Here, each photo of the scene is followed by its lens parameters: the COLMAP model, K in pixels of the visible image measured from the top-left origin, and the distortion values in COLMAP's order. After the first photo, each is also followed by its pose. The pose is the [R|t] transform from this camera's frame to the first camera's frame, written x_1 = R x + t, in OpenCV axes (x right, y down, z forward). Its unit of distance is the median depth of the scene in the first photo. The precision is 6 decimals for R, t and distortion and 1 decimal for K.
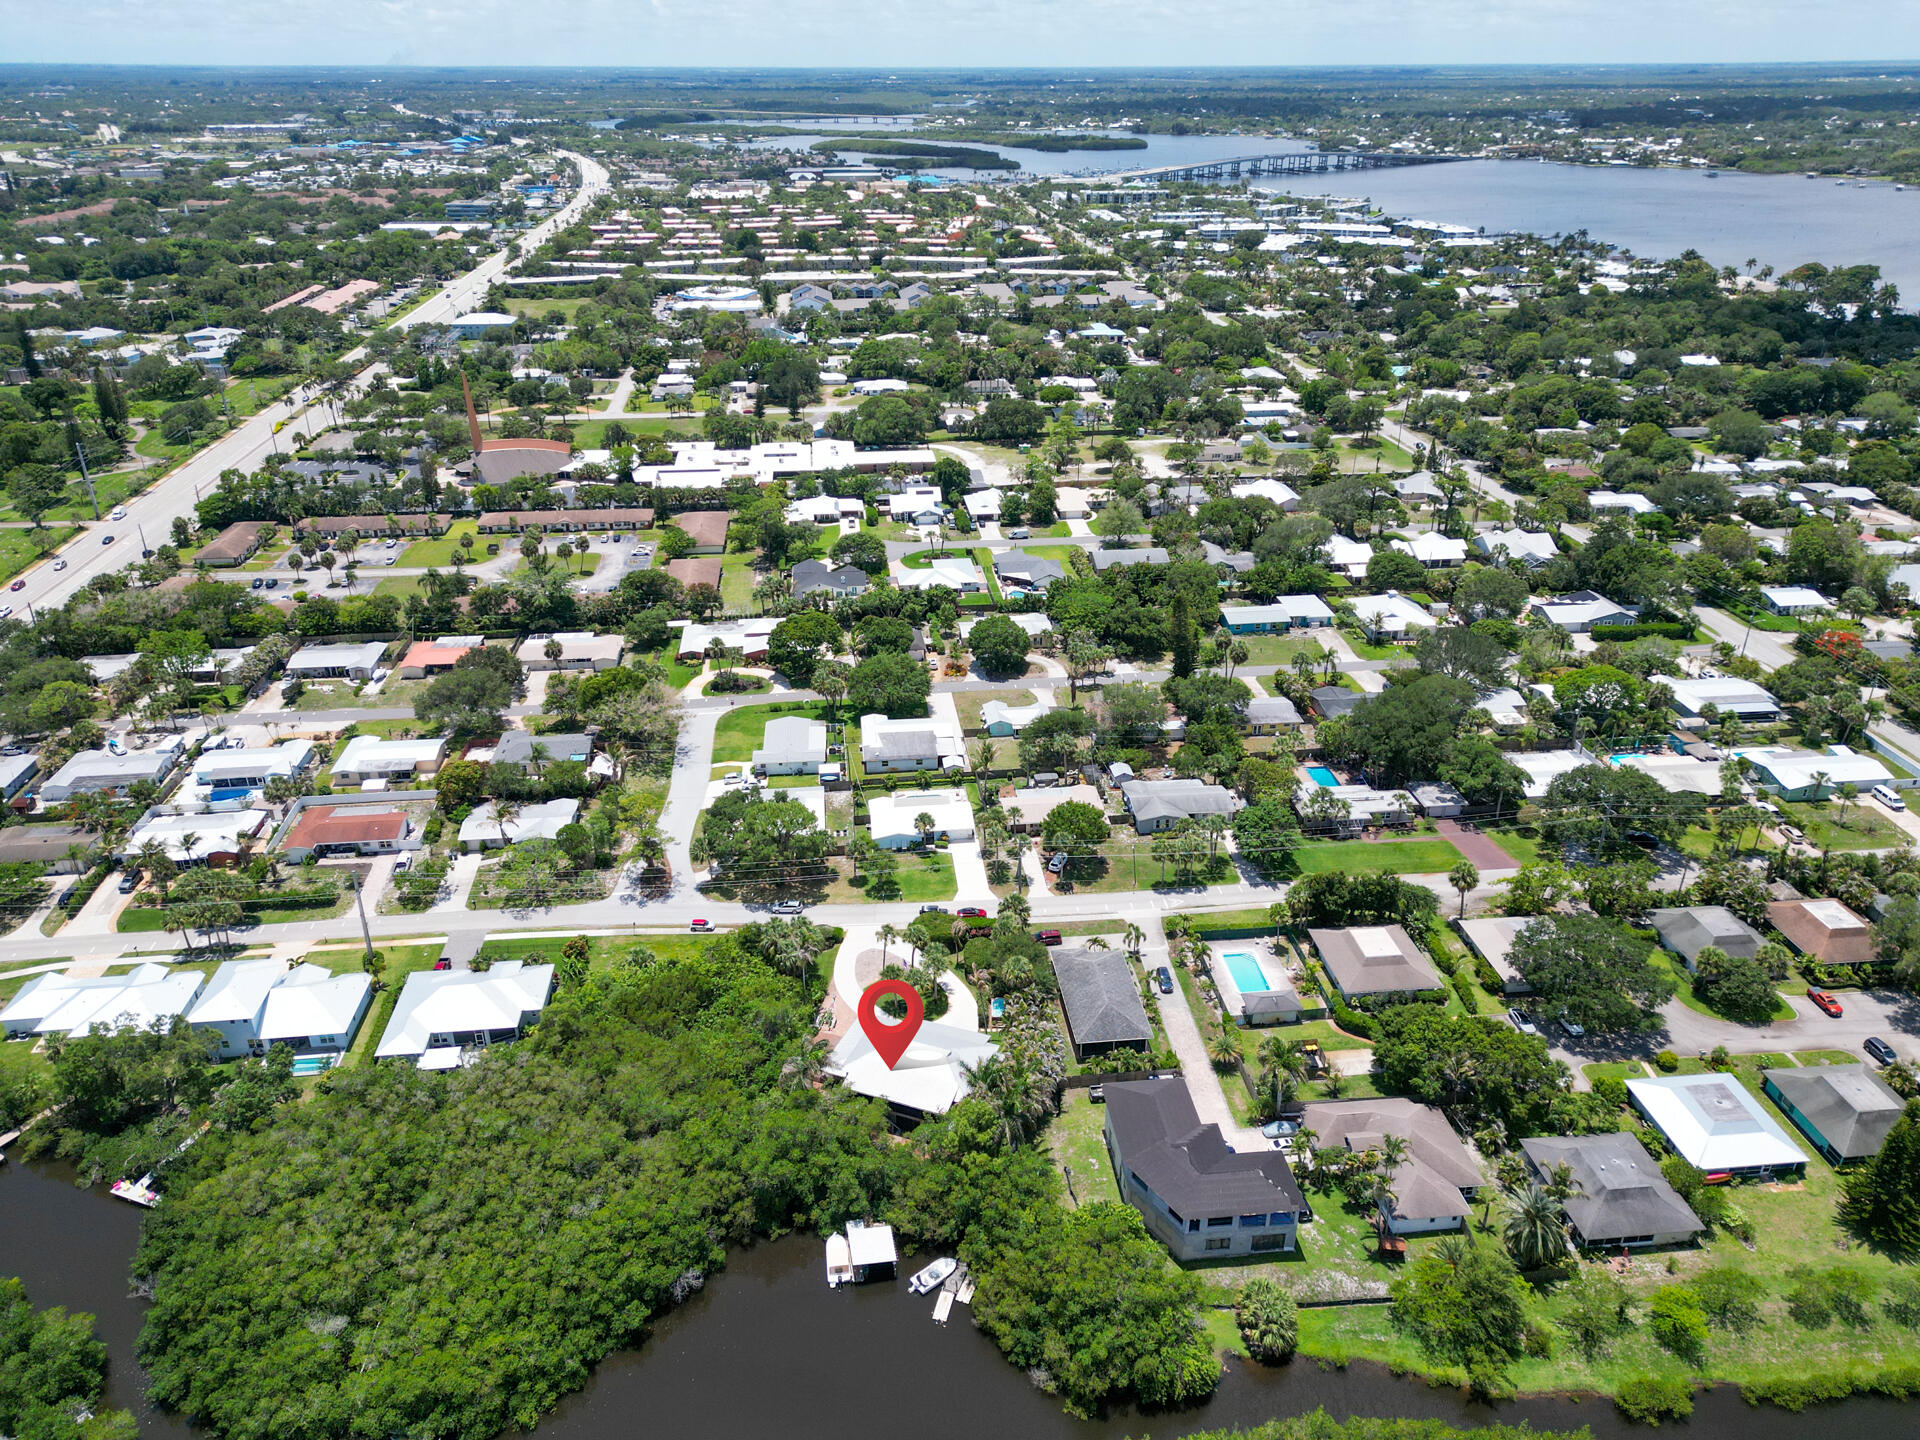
lens RADIAL K [[1378.2, 0, 953.7], [0, 1378.2, 716.0], [0, 0, 1]] dist [0.043892, -0.005271]
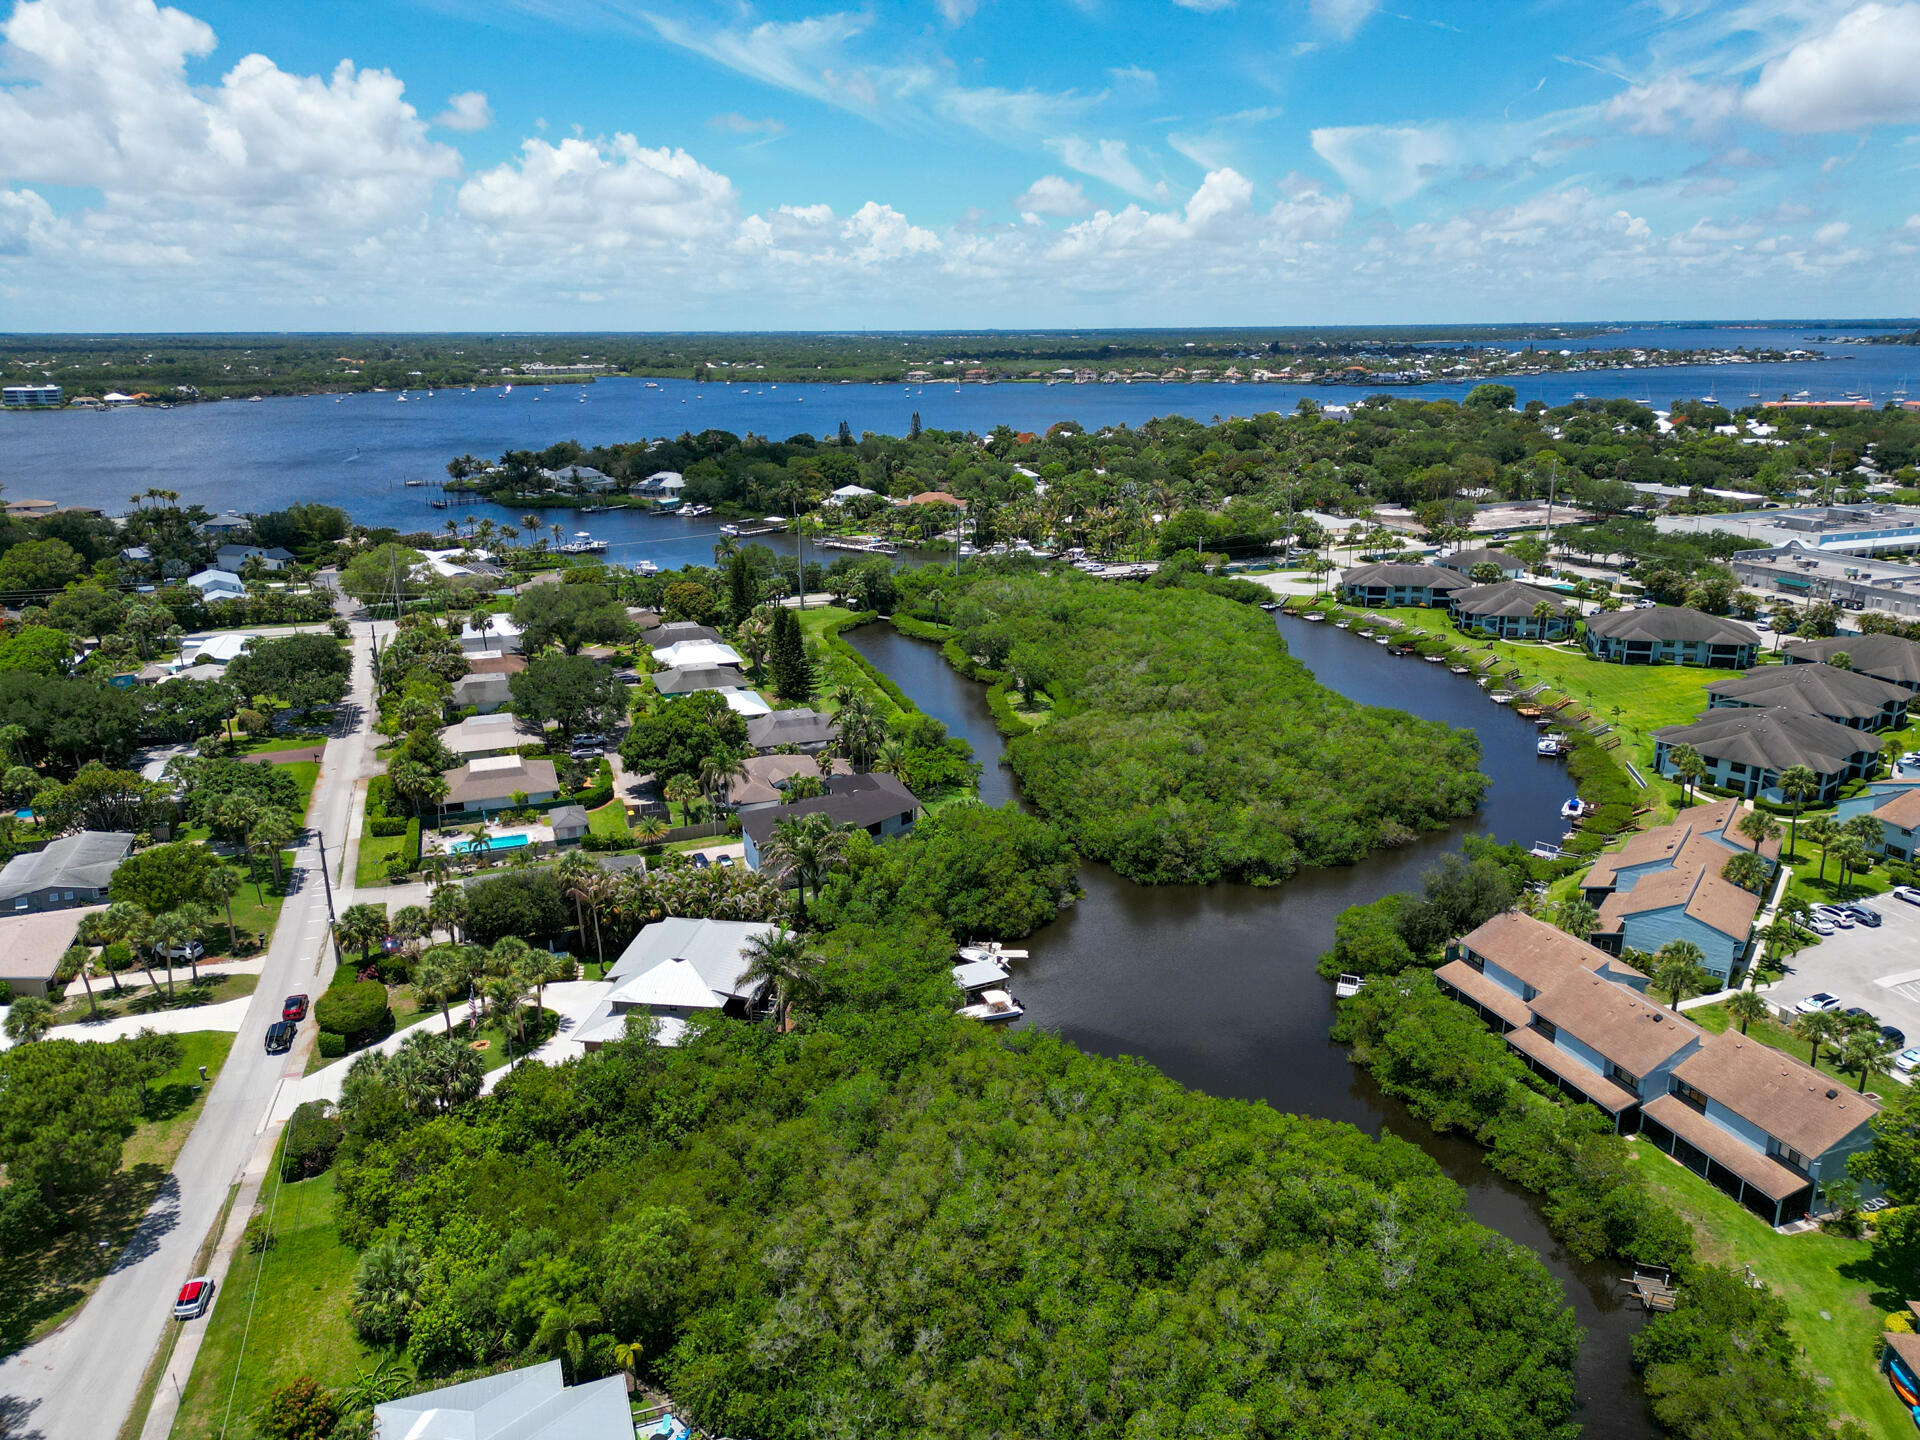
lens RADIAL K [[1347.0, 0, 960.0], [0, 1347.0, 720.0], [0, 0, 1]] dist [0.064752, -0.059270]
pose [[-0.248643, -0.259371, 0.933222, -0.634538], [0.443729, 0.825928, 0.347776, -0.046414], [-0.860977, 0.500570, -0.090270, 0.774270]]
